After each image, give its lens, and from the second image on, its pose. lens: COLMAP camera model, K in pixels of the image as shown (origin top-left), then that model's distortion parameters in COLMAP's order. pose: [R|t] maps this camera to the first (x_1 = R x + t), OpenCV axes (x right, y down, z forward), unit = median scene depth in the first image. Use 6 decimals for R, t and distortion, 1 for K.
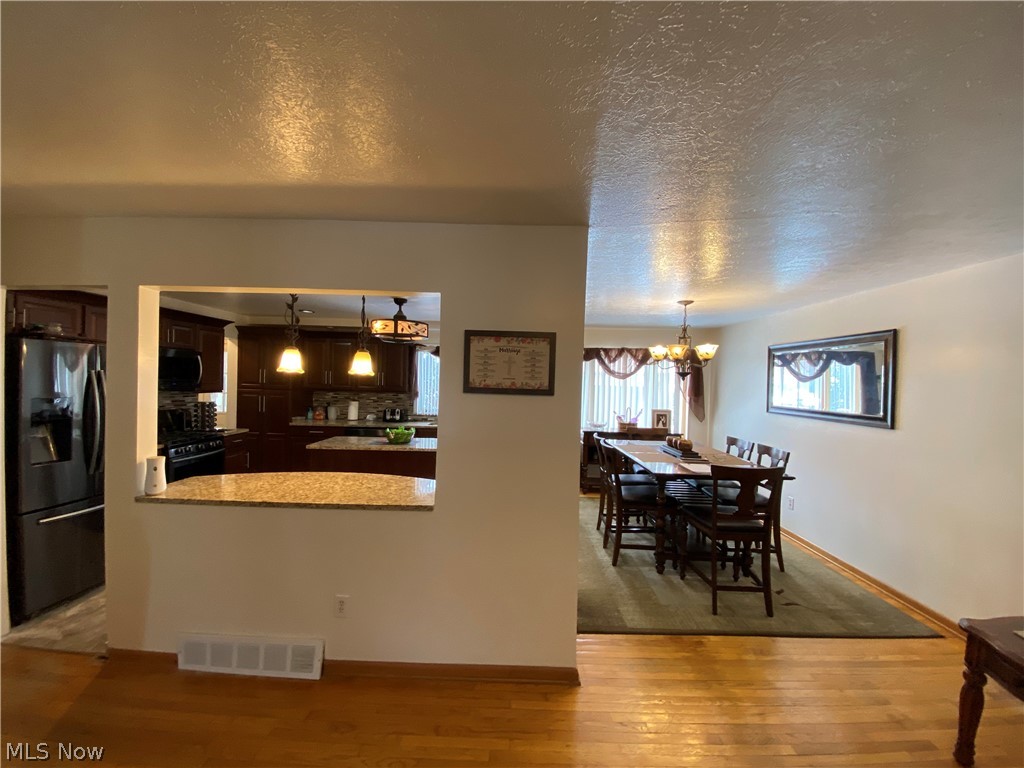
lens RADIAL K [[410.6, 0, 512.7], [0, 410.6, 385.9], [0, 0, 1]] dist [0.000092, -0.011070]
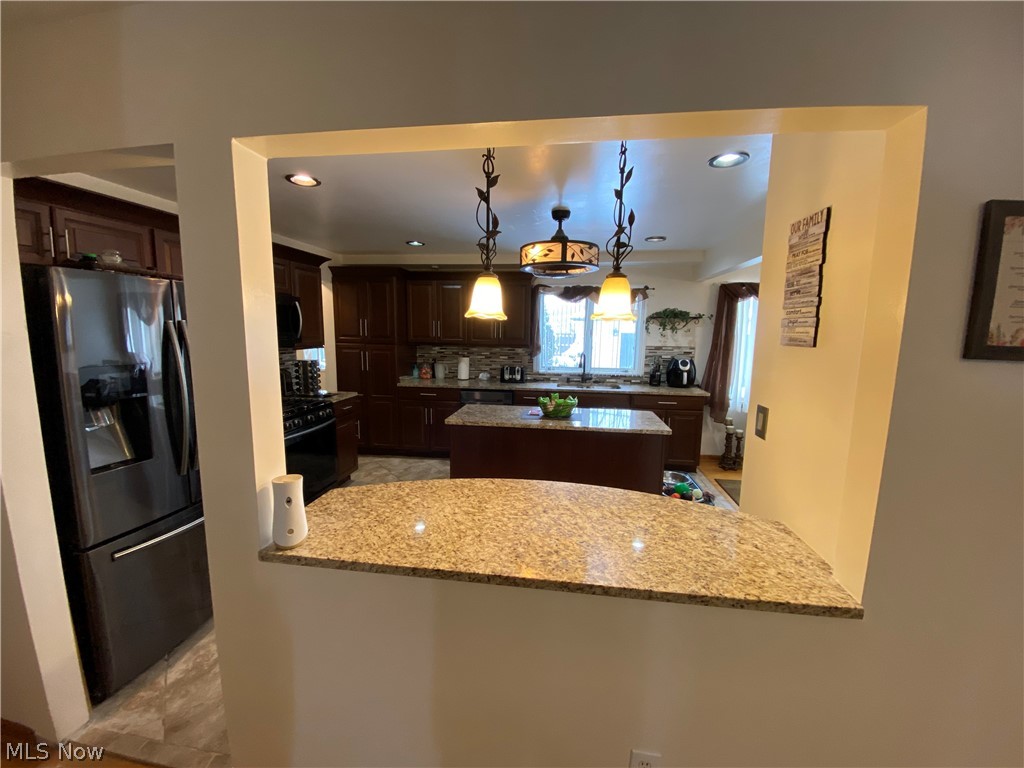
lens RADIAL K [[414.6, 0, 510.7], [0, 414.6, 386.5], [0, 0, 1]] dist [0.046168, -0.035440]
pose [[0.989868, 0.007683, -0.141781, -0.265937], [0.009388, 0.992809, 0.119343, -0.004935], [0.141679, -0.119465, 0.982678, 0.268818]]
